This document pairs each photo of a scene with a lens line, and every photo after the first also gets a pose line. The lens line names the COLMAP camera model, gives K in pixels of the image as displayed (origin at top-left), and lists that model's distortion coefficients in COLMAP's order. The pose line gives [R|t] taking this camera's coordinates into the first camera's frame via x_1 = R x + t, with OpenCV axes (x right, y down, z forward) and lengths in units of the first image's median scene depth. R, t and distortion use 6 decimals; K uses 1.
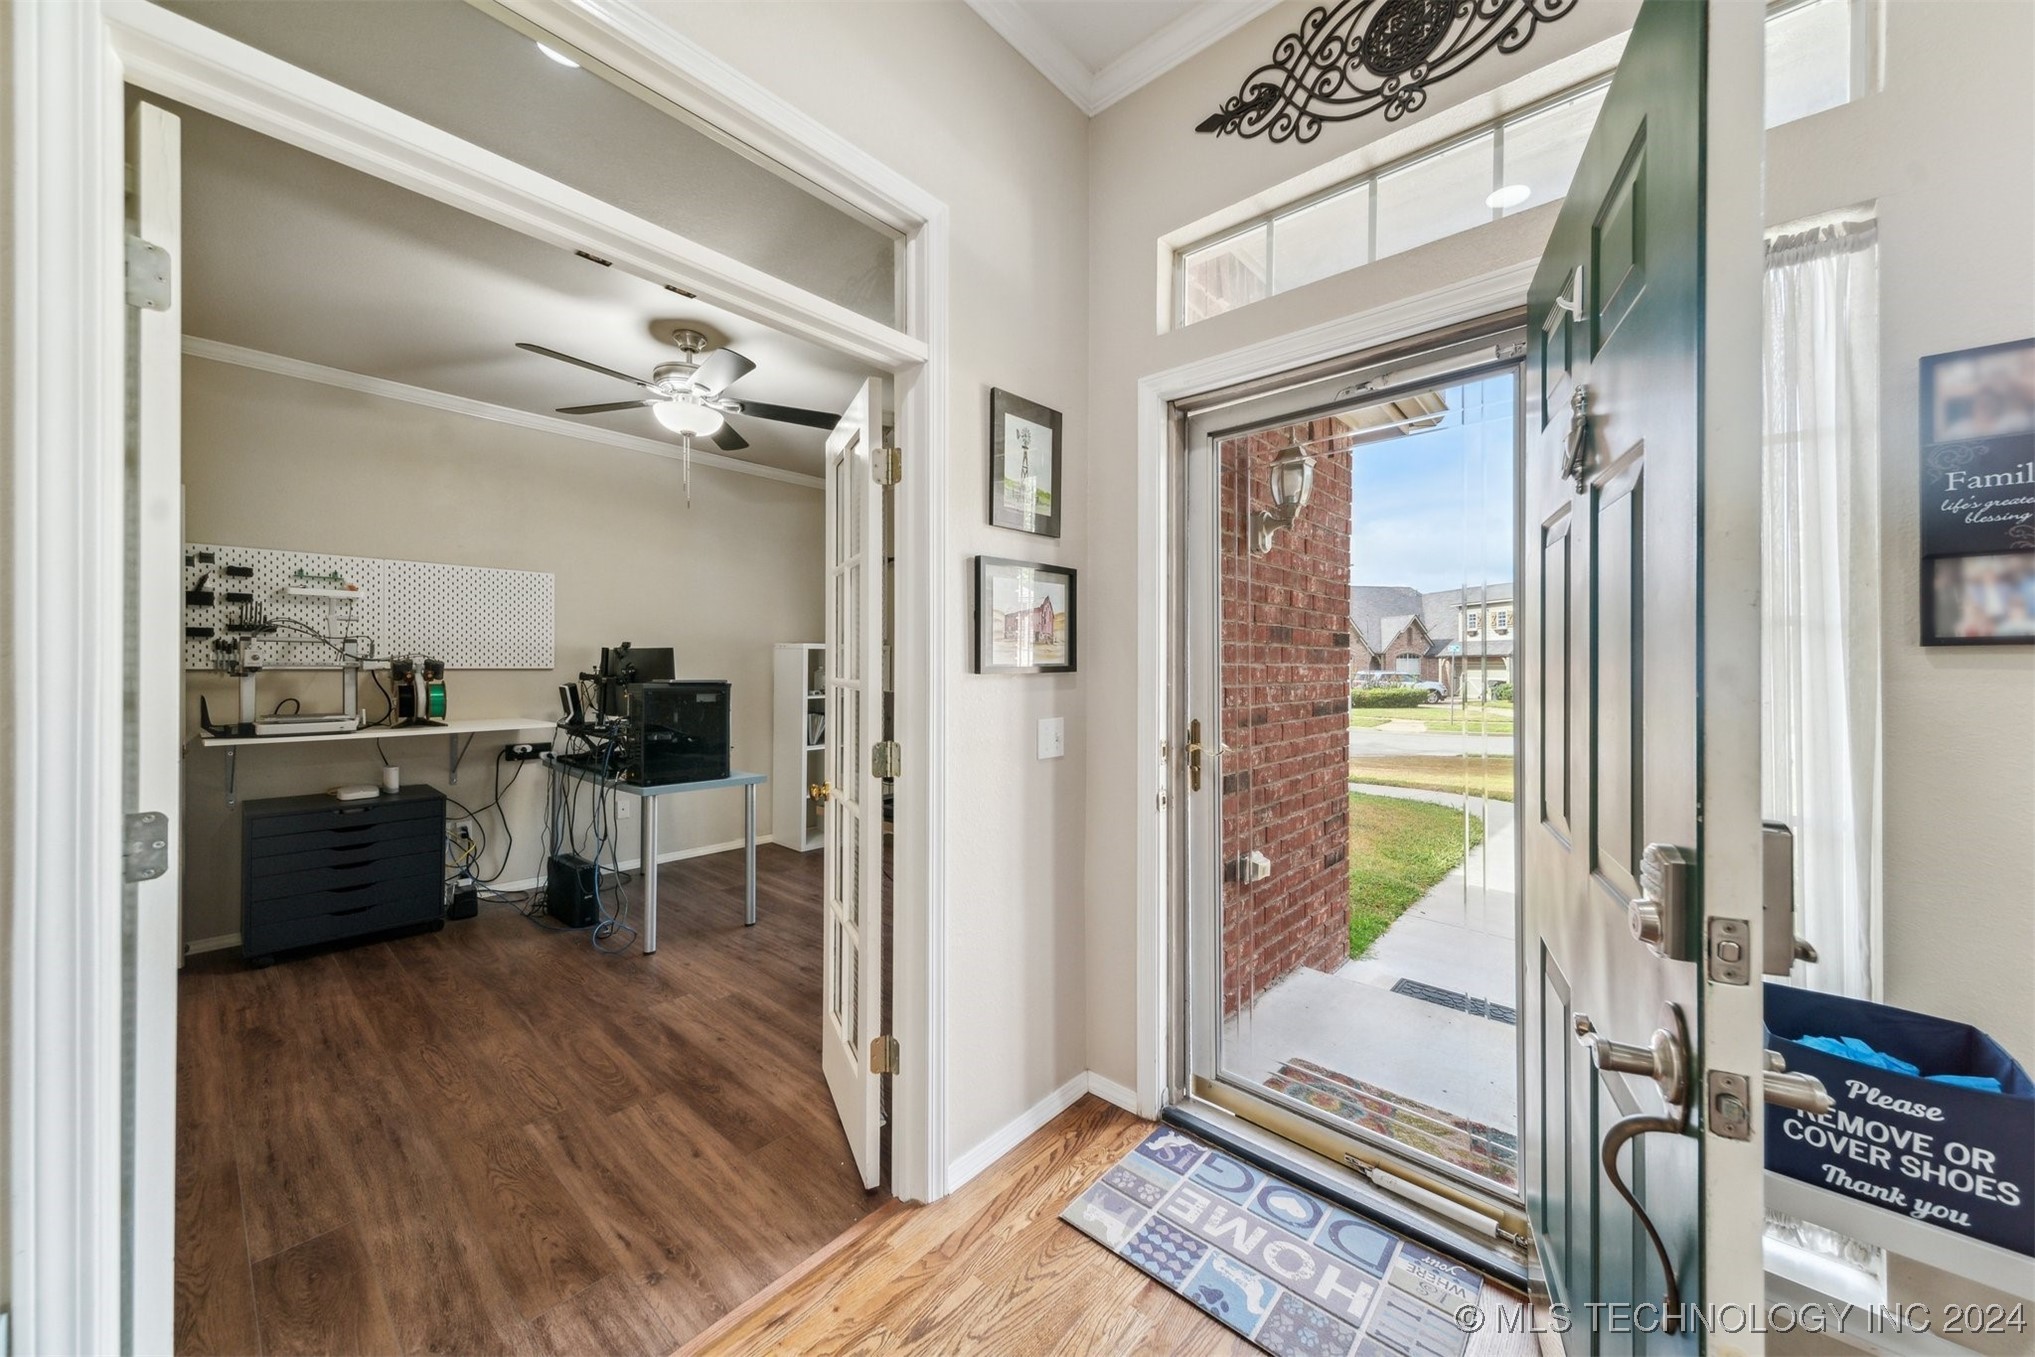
lens RADIAL K [[741.8, 0, 968.0], [0, 741.8, 686.2], [0, 0, 1]] dist [0.011127, -0.003160]
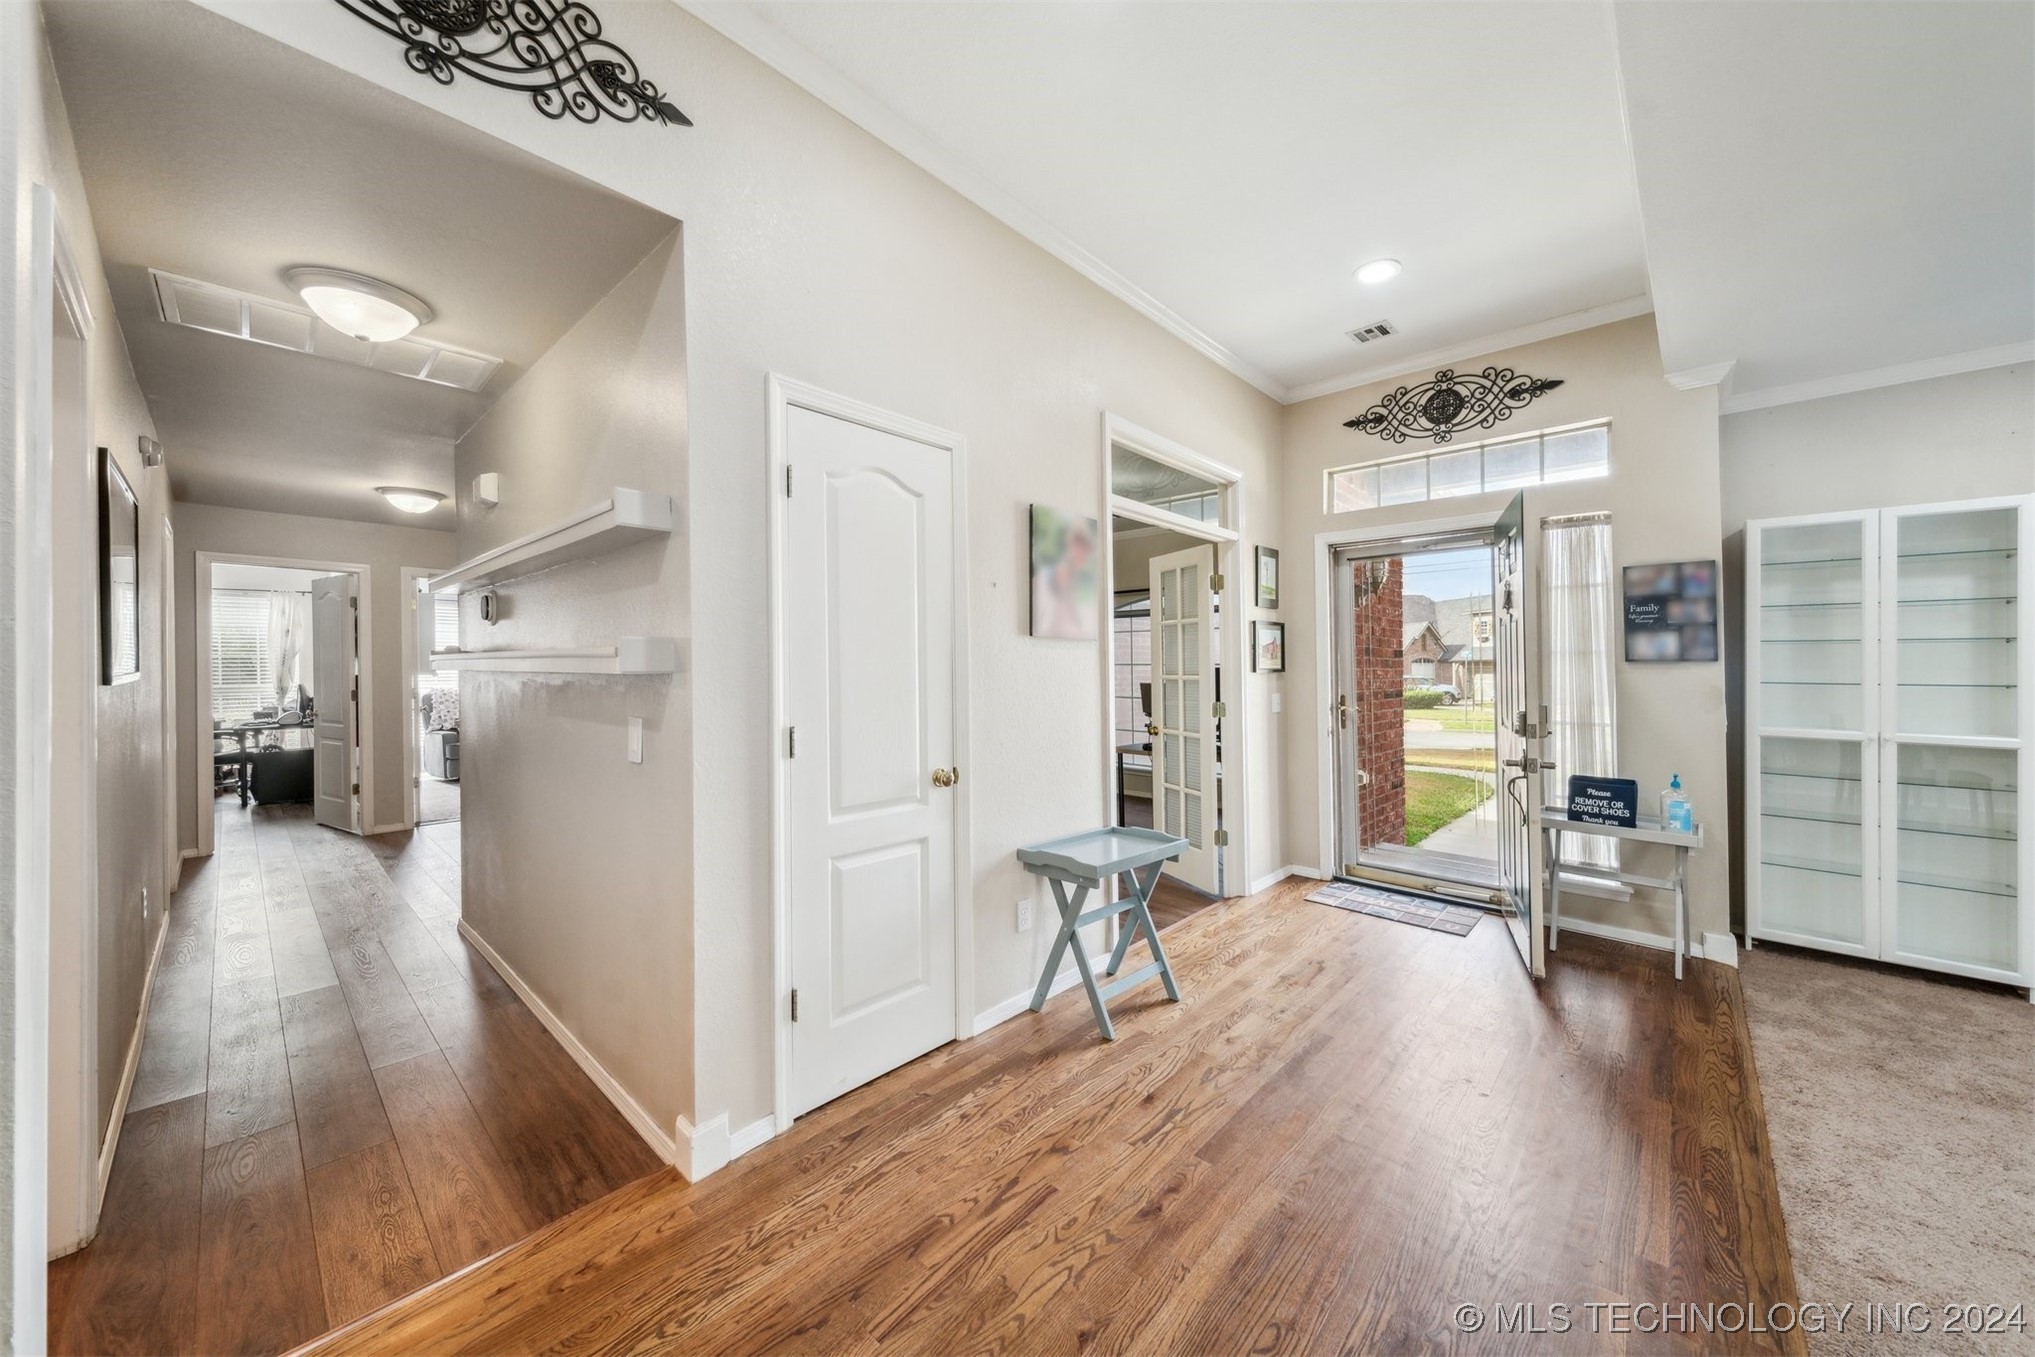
lens RADIAL K [[734.3, 0, 962.6], [0, 734.3, 672.5], [0, 0, 1]] dist [0.007972, -0.000145]
pose [[0.999751, -0.001907, -0.022223, -0.768780], [0.001339, 0.999673, -0.025536, 0.035752], [0.022265, 0.025500, 0.999427, -1.173771]]
